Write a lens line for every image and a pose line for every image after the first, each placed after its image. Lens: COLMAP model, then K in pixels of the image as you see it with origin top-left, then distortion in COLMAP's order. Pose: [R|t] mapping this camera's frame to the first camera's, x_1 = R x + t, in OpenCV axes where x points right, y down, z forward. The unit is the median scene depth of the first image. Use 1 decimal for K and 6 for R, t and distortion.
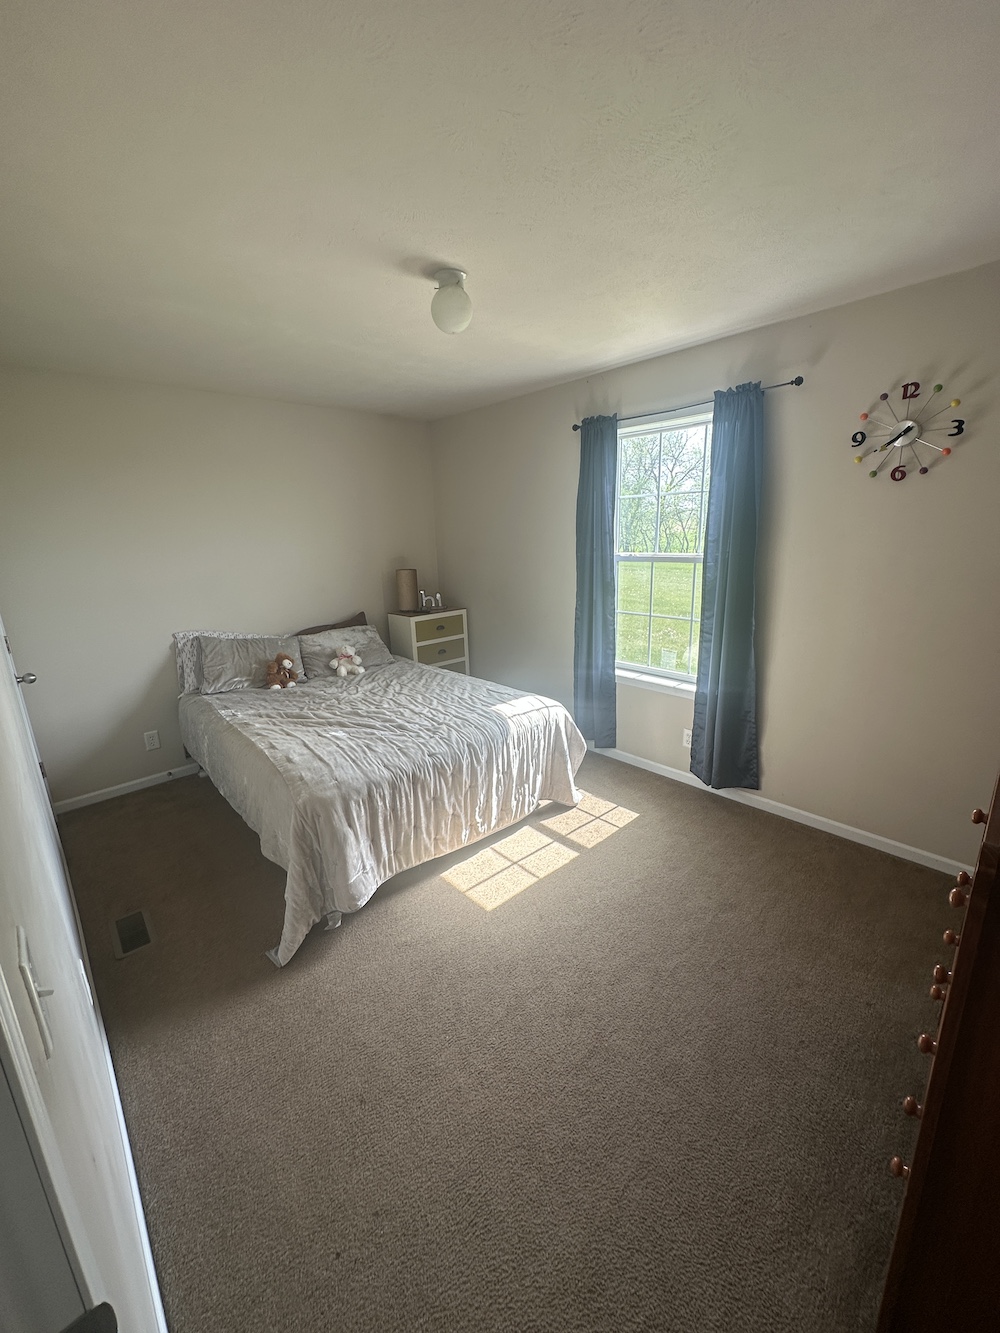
lens RADIAL K [[527.8, 0, 500.9], [0, 527.8, 668.4], [0, 0, 1]] dist [-0.001737, 0.000994]
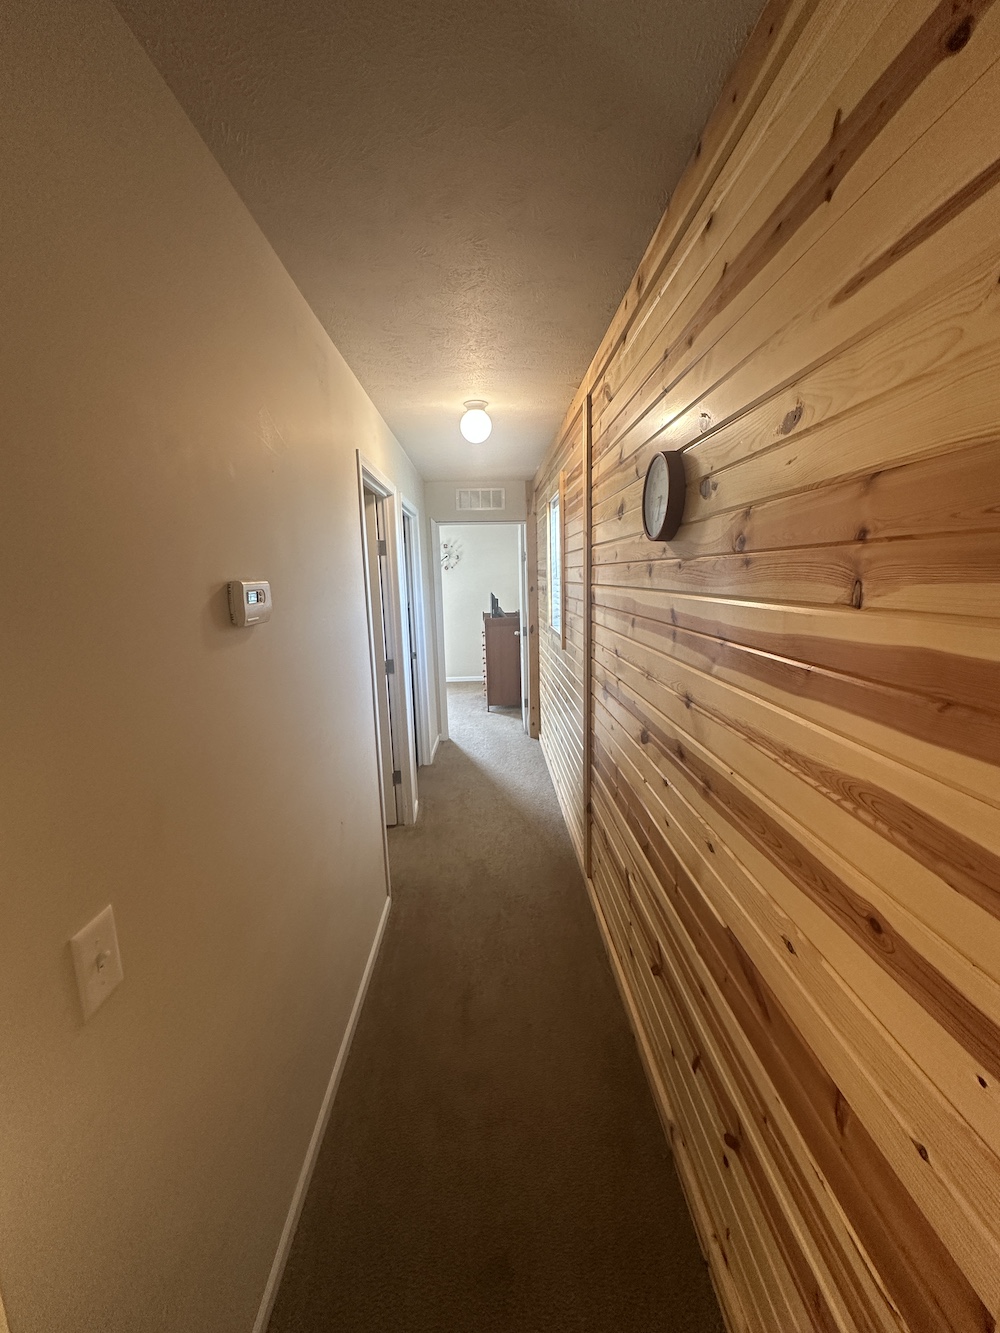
lens RADIAL K [[527.8, 0, 499.6], [0, 527.8, 663.6], [0, 0, 1]] dist [-0.001737, 0.000994]
pose [[0.660170, -0.118997, 0.741630, -1.731587], [0.201741, 0.979181, -0.022469, 0.409843], [-0.723517, 0.164450, 0.670432, -1.535617]]
